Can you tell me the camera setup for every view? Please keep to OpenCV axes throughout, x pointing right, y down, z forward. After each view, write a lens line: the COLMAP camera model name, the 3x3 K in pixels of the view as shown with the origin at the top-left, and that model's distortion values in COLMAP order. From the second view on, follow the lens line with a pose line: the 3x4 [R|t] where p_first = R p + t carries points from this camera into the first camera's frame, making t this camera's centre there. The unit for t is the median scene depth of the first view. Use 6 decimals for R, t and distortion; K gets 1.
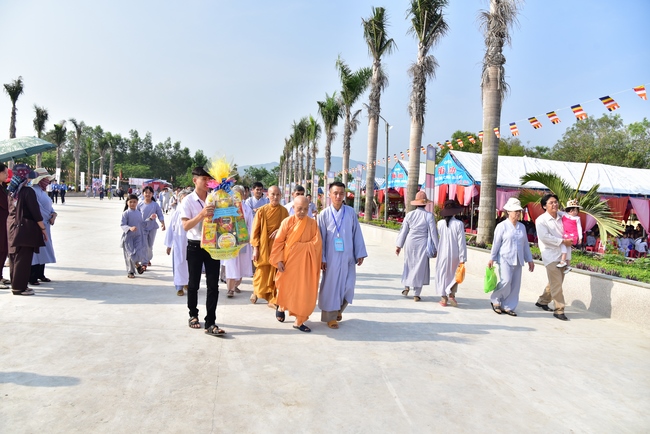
lens RADIAL K [[444.4, 0, 326.2], [0, 444.4, 221.6], [0, 0, 1]] dist [-0.006786, 0.004140]
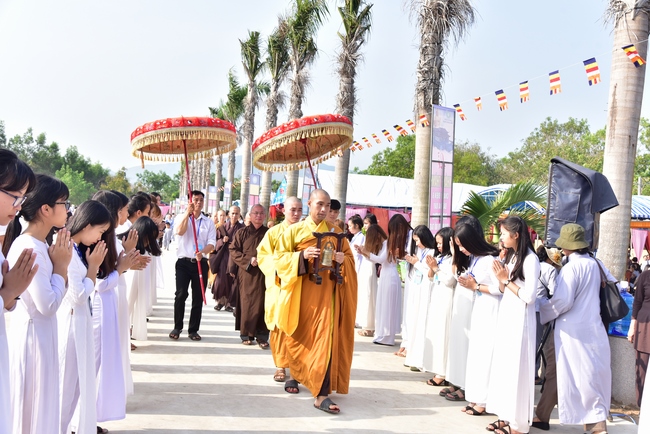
lens RADIAL K [[655.6, 0, 325.1], [0, 655.6, 217.6], [0, 0, 1]] dist [0.002653, 0.000000]
pose [[0.995778, 0.010906, 0.091149, 0.117324], [-0.006354, 0.998725, -0.050087, 0.023769], [-0.091579, 0.049296, 0.994577, -0.410658]]
